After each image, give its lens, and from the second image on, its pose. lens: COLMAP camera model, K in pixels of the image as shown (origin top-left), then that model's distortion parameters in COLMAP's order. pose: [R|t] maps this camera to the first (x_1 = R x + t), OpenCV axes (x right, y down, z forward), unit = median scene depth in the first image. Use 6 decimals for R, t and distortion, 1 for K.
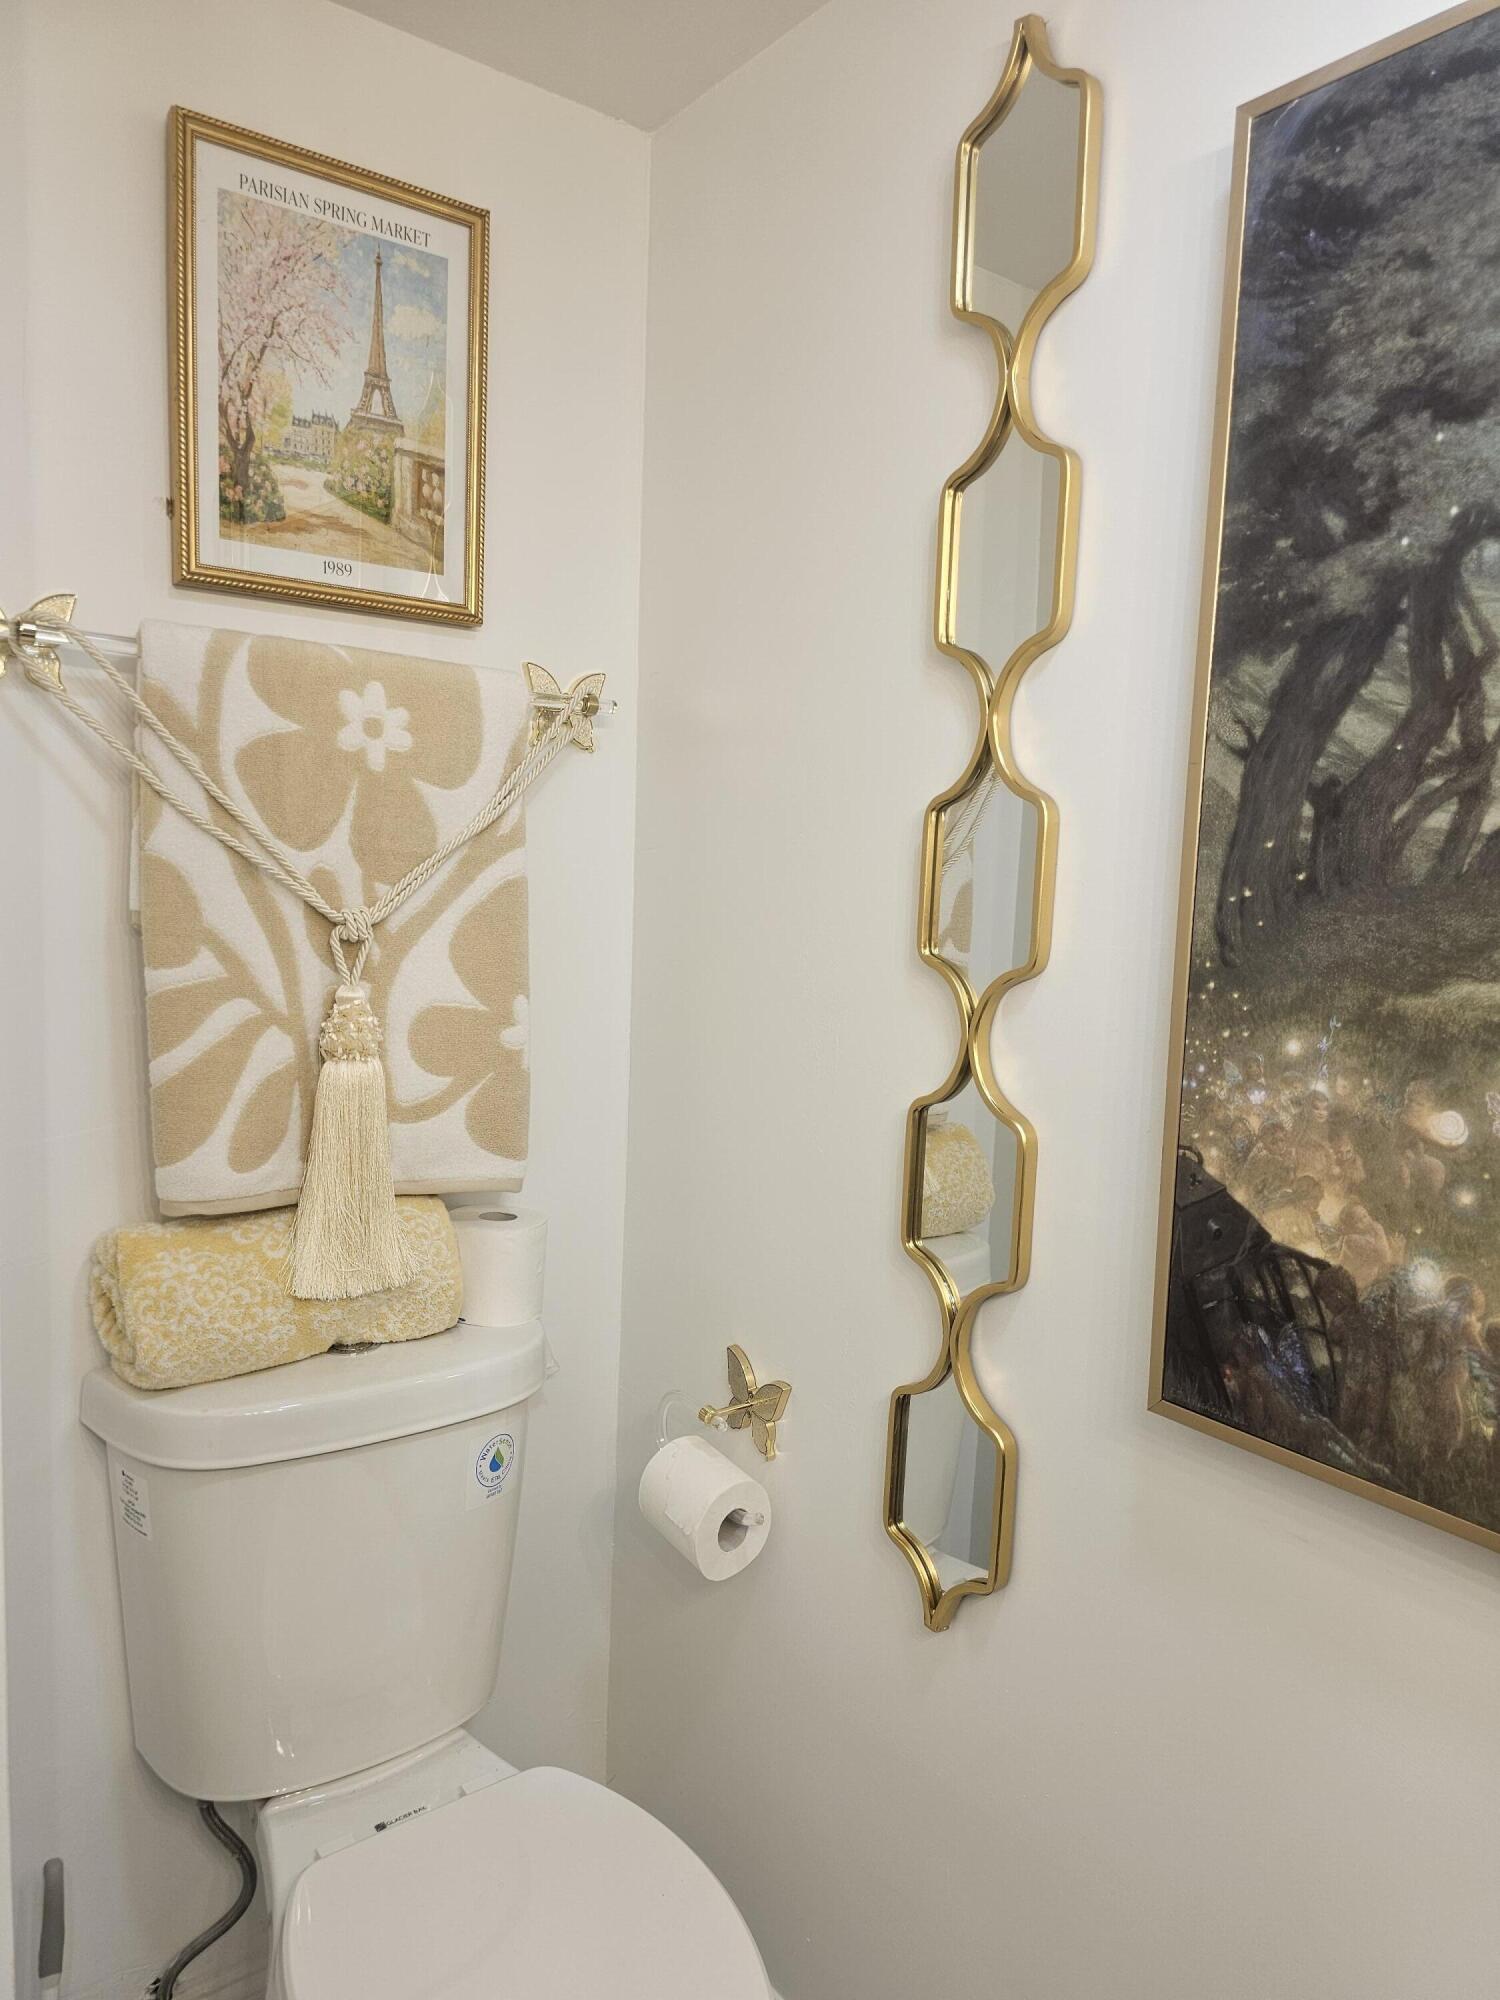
lens RADIAL K [[1342.9, 0, 750.0], [0, 1342.9, 1000.0], [0, 0, 1]] dist [0.050649, -0.053825]
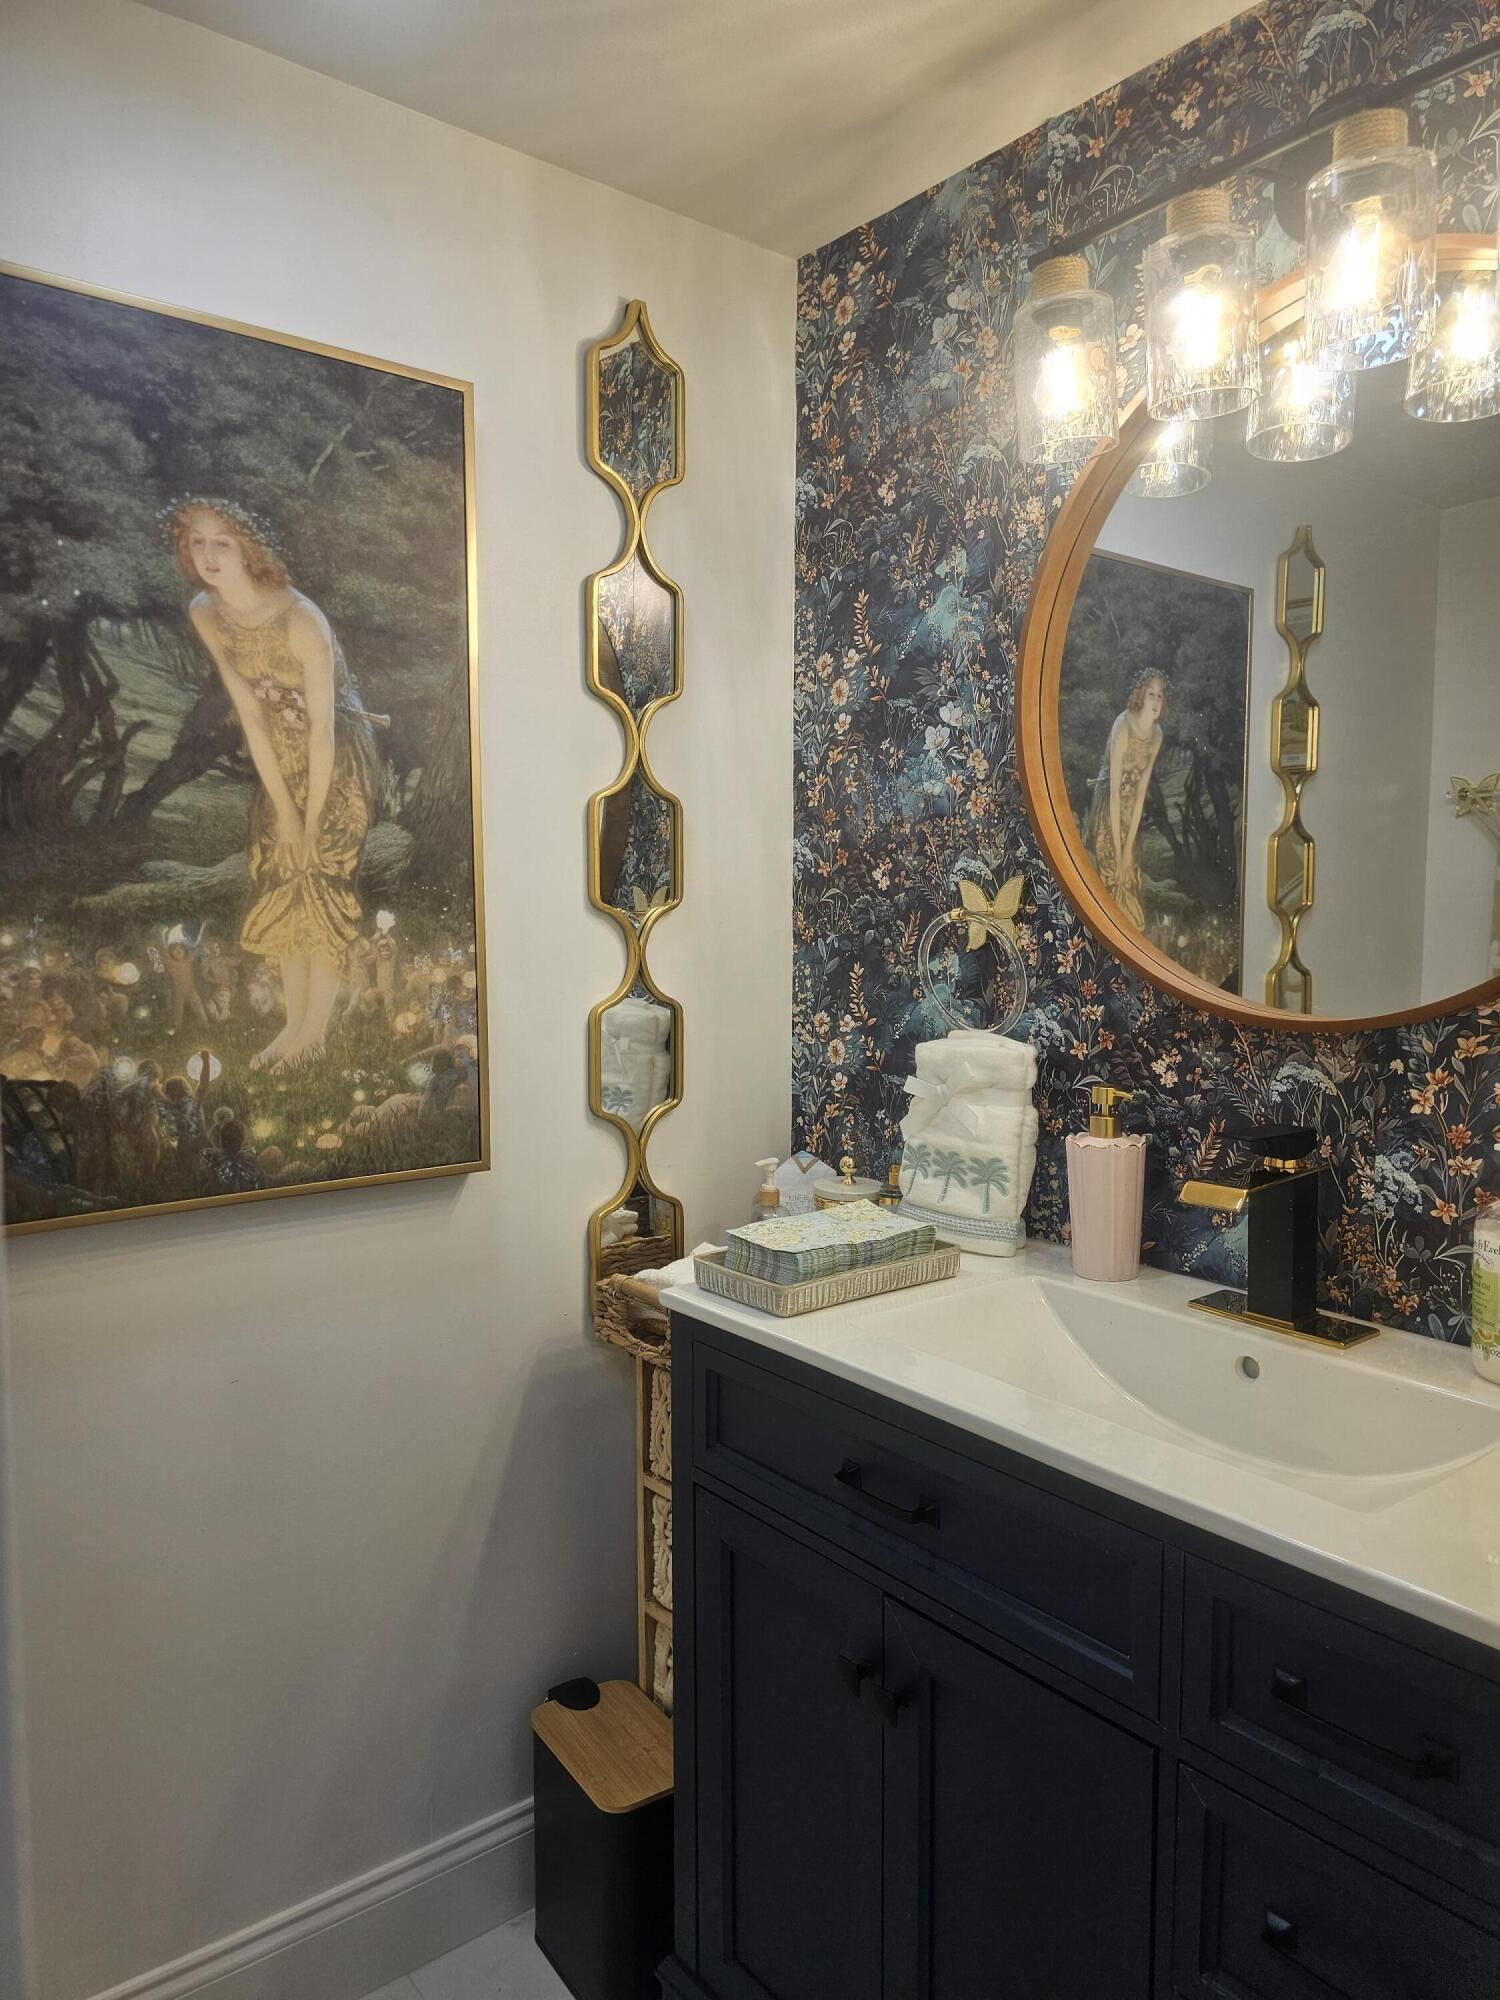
lens RADIAL K [[1343.5, 0, 782.8], [0, 1343.5, 1015.6], [0, 0, 1]] dist [0.065186, -0.071987]
pose [[-0.051056, -0.116685, 0.991856, -1.144990], [0.105575, 0.986955, 0.121543, 0.027508], [-0.993100, 0.110921, -0.038071, 0.270581]]
